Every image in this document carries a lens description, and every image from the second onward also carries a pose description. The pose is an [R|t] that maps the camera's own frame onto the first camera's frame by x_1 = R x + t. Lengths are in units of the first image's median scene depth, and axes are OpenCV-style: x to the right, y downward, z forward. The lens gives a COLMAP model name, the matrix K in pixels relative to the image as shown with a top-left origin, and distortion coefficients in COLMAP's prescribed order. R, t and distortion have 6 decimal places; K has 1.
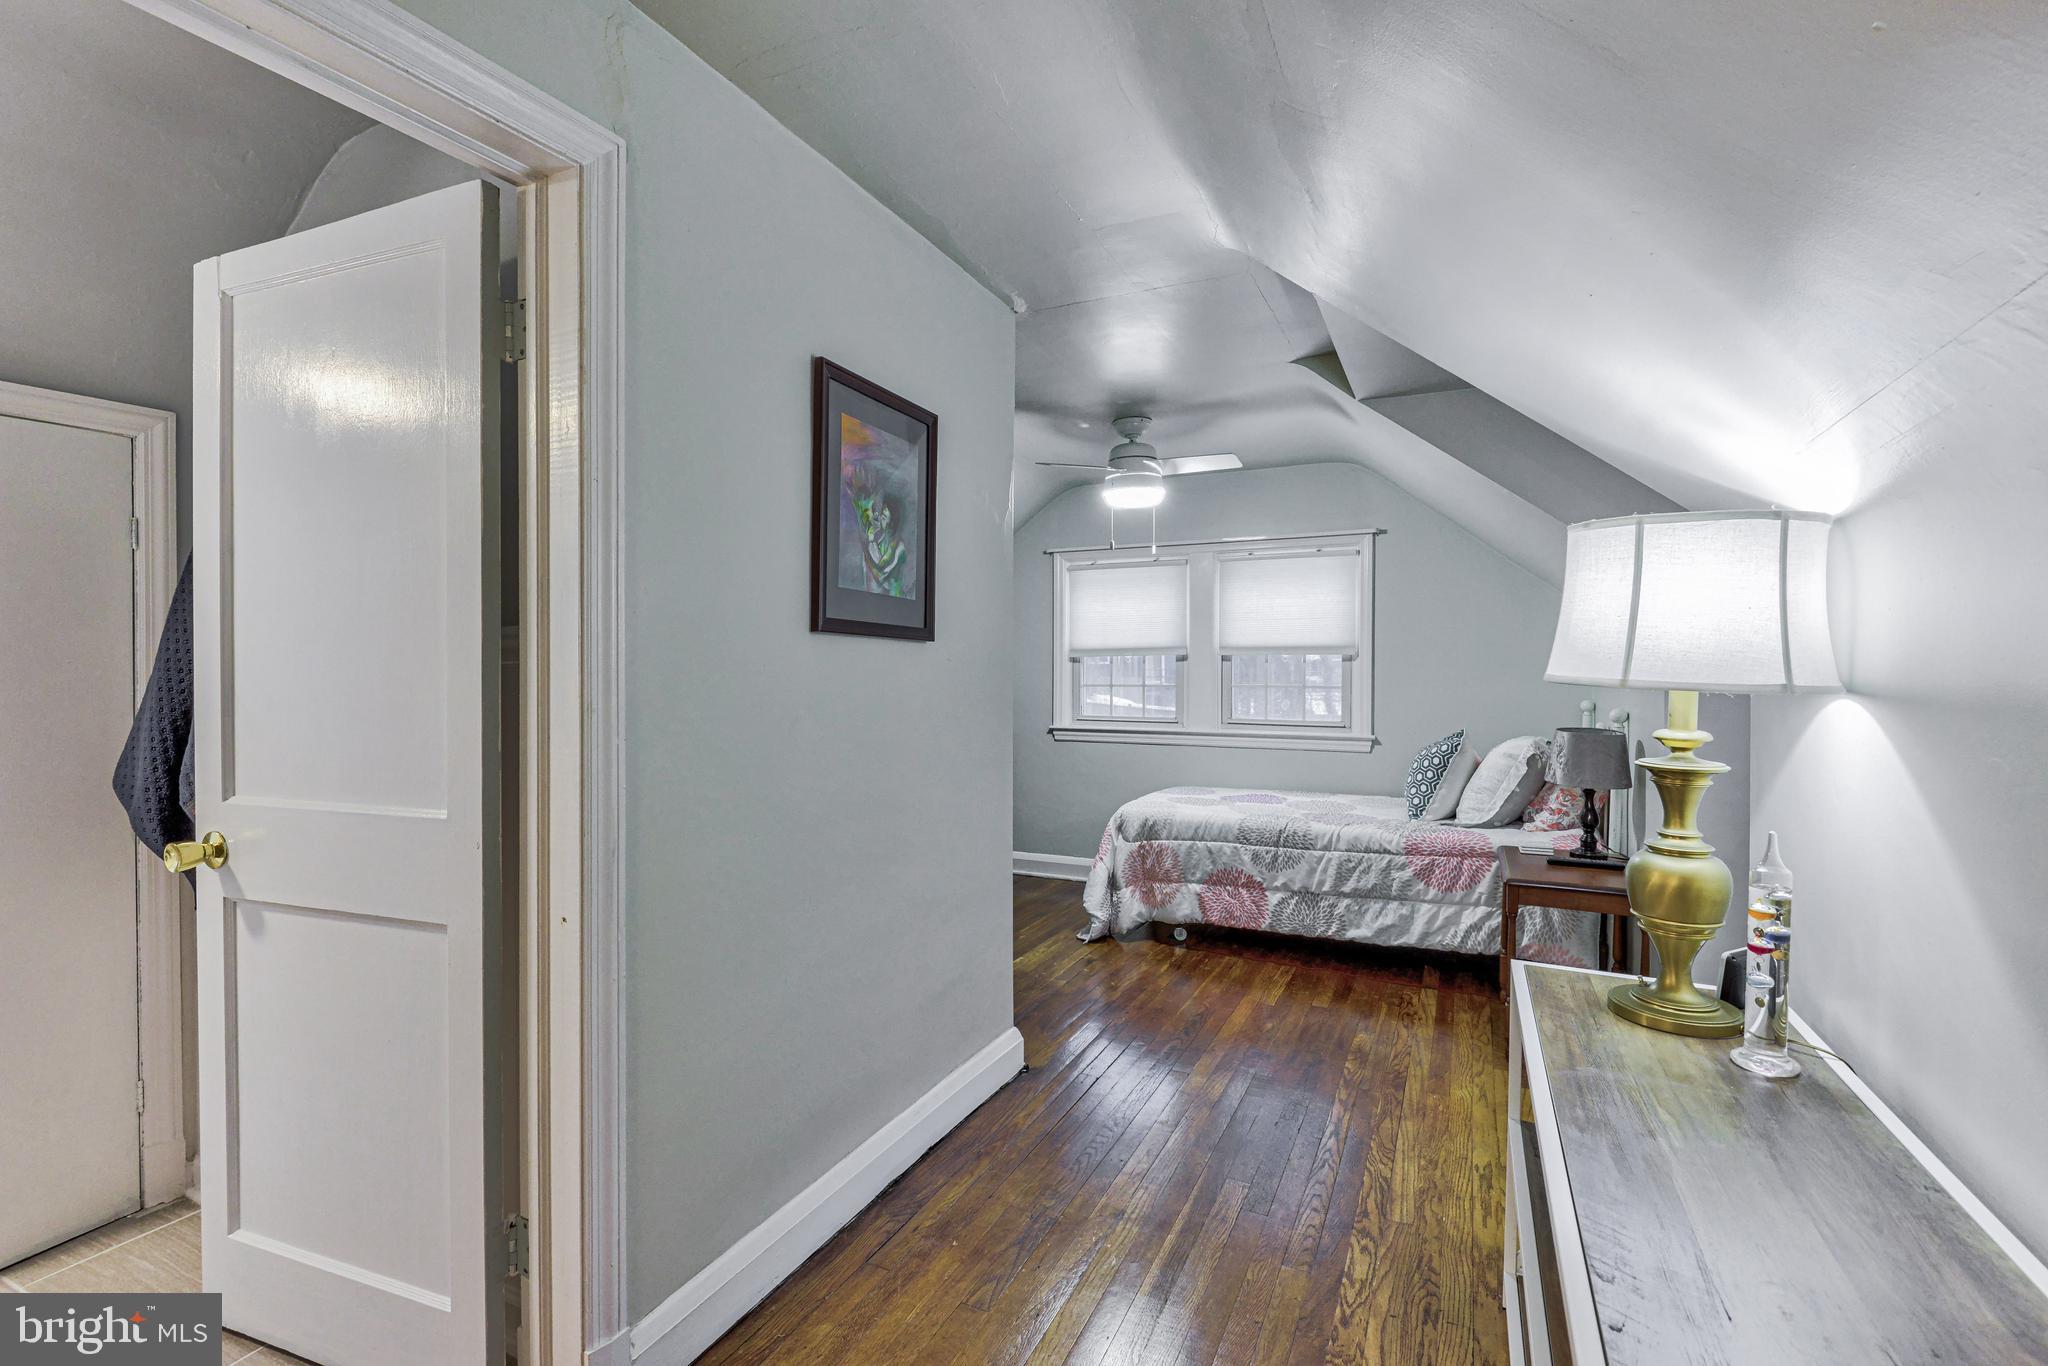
lens RADIAL K [[928.9, 0, 1017.9], [0, 928.9, 684.0], [0, 0, 1]] dist [0.004438, -0.007376]
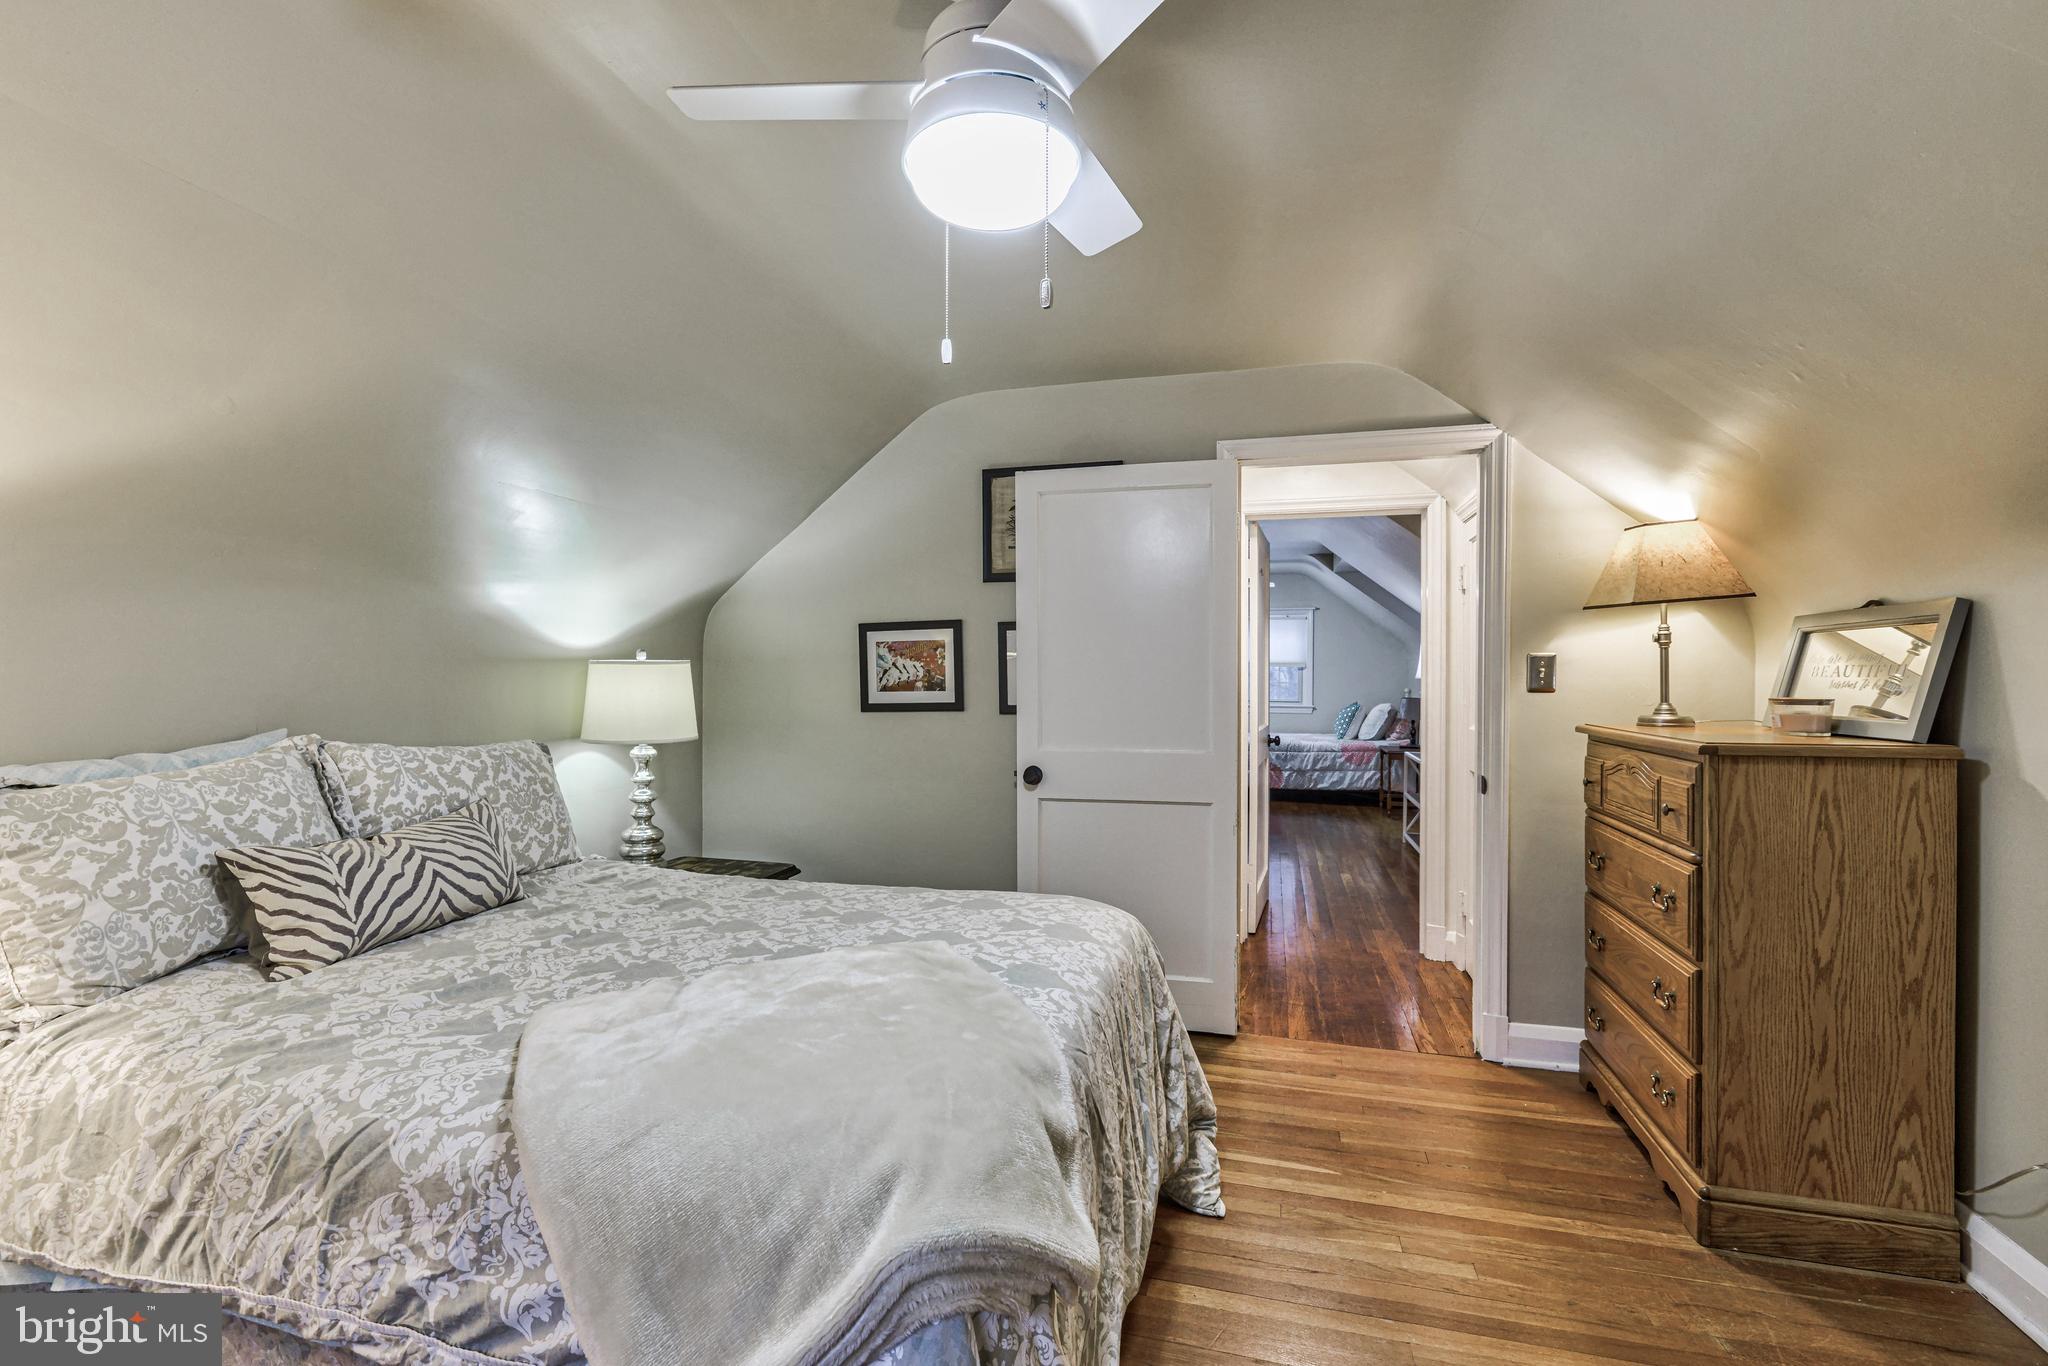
lens RADIAL K [[928.9, 0, 1019.4], [0, 928.9, 678.0], [0, 0, 1]] dist [0.004438, -0.007376]
pose [[0.982949, -0.001717, 0.183872, -0.804778], [0.001774, 0.999998, -0.000148, -0.008032], [-0.183872, 0.000472, 0.982950, -1.153987]]
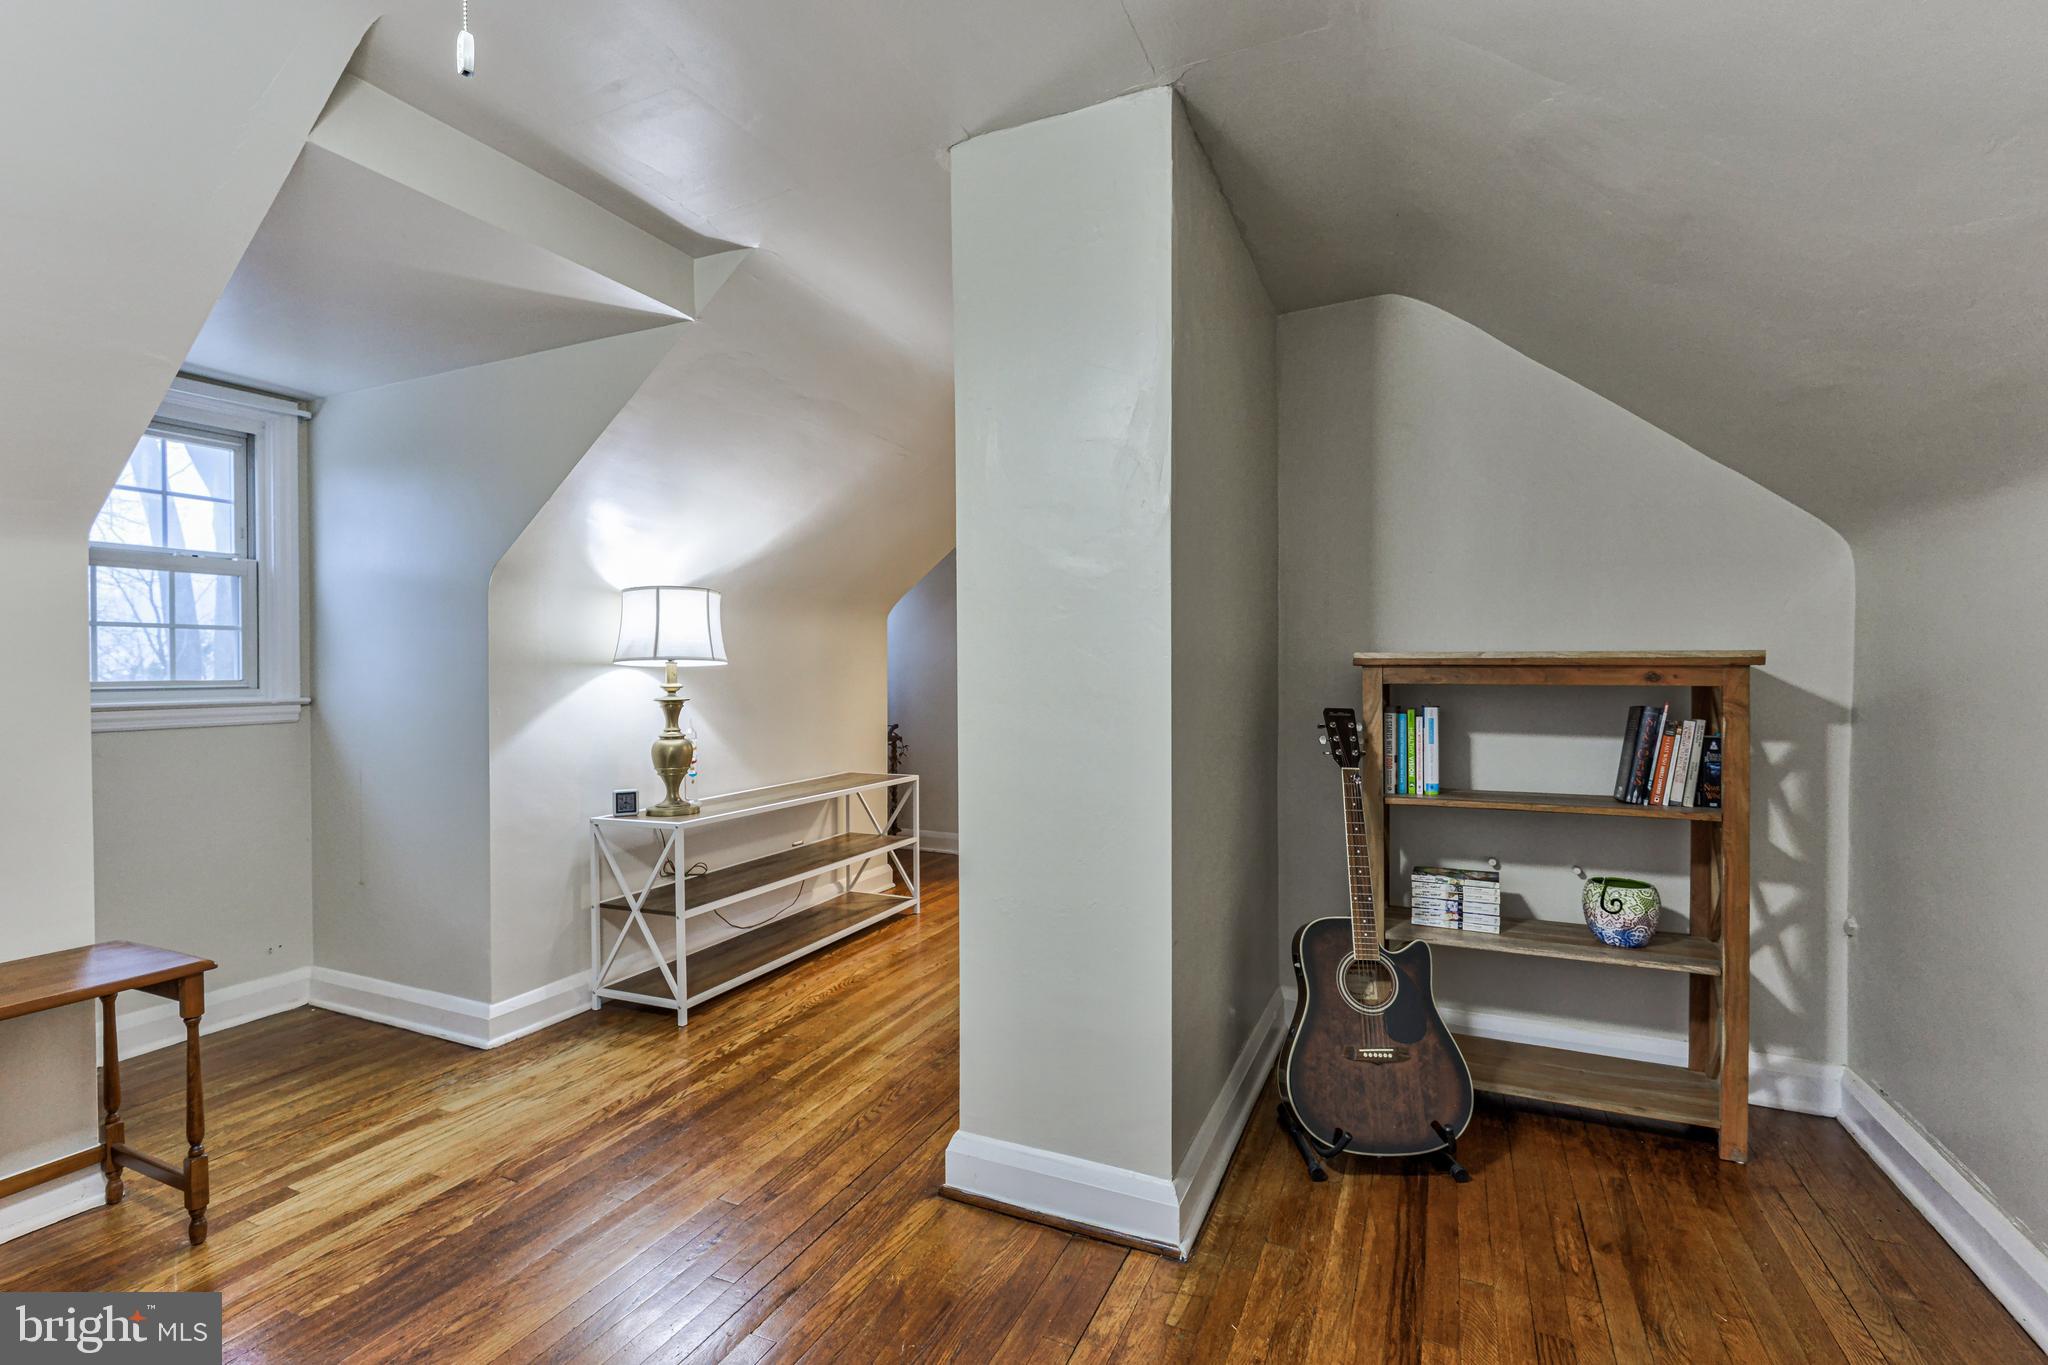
lens RADIAL K [[928.9, 0, 1014.6], [0, 928.9, 667.3], [0, 0, 1]] dist [0.004438, -0.007376]
pose [[-0.999870, 0.004971, -0.015338, -0.029241], [0.004784, 0.999914, 0.012215, -0.004611], [0.015398, 0.012140, -0.999808, 1.264862]]
